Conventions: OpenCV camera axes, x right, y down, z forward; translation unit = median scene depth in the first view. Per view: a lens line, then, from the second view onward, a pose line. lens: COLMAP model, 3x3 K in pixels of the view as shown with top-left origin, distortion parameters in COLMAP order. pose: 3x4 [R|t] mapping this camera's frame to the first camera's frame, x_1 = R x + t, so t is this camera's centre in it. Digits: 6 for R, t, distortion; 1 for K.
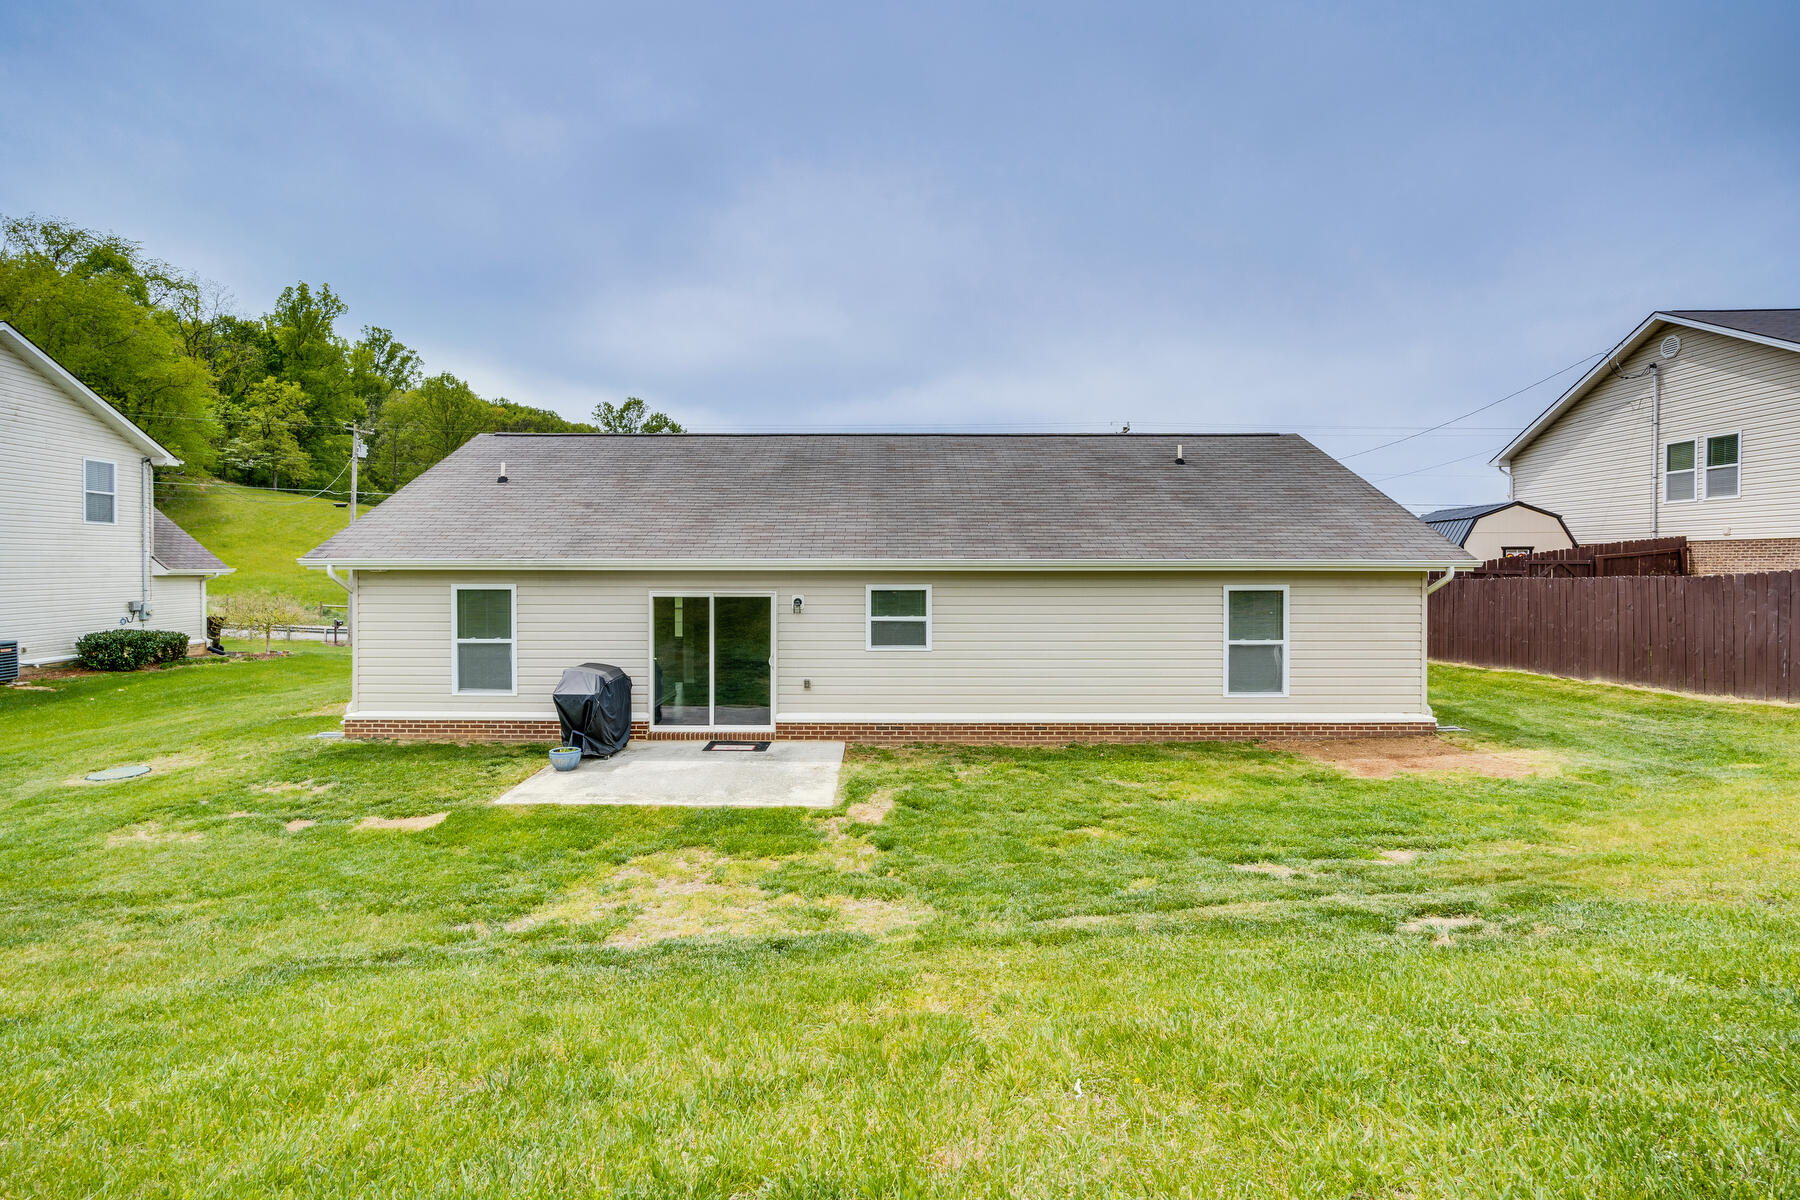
lens RADIAL K [[821.0, 0, 902.5], [0, 821.0, 591.5], [0, 0, 1]] dist [-0.004711, 0.001492]
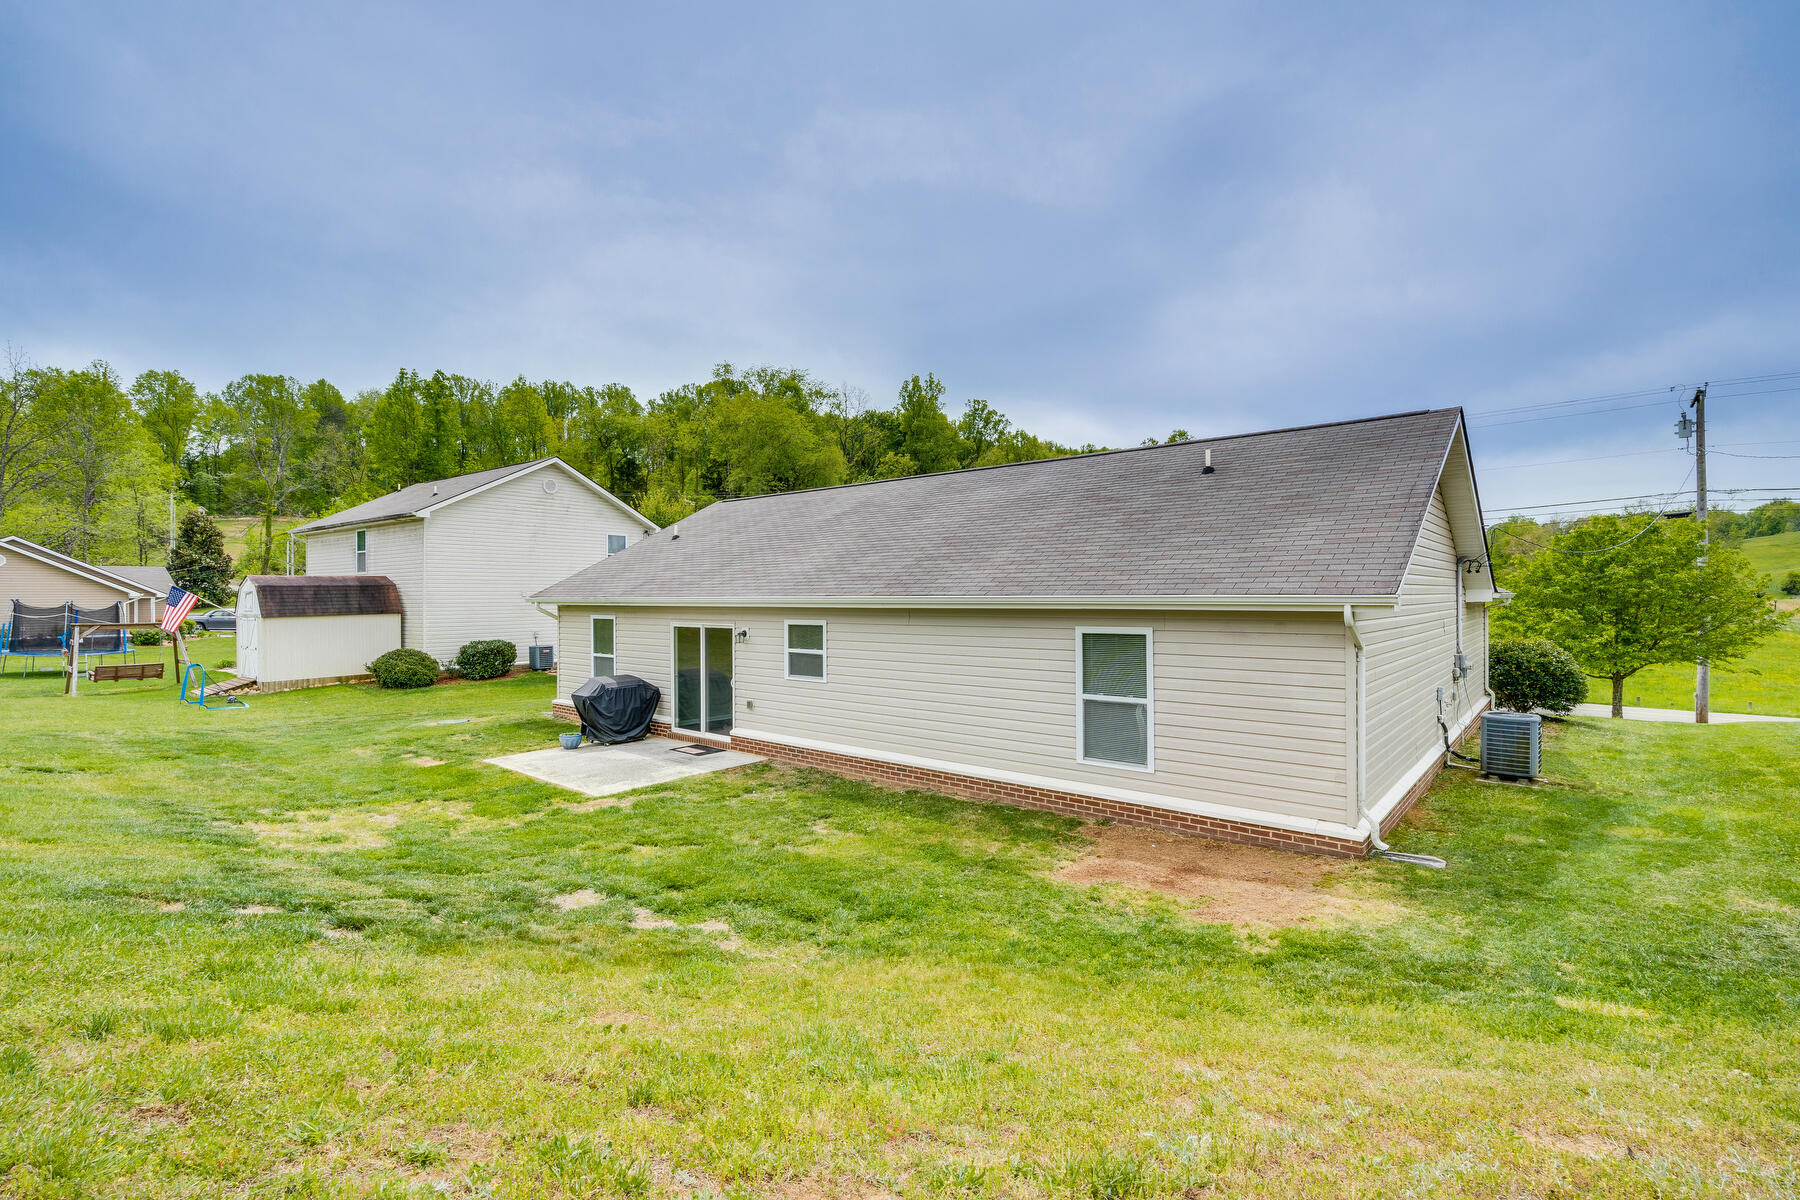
lens RADIAL K [[821.0, 0, 905.0], [0, 821.0, 602.3], [0, 0, 1]] dist [-0.004711, 0.001492]
pose [[0.759796, 0.000577, -0.650162, 0.794616], [-0.015853, 0.999719, -0.017640, -0.014323], [0.649969, 0.023710, 0.759591, 0.259490]]
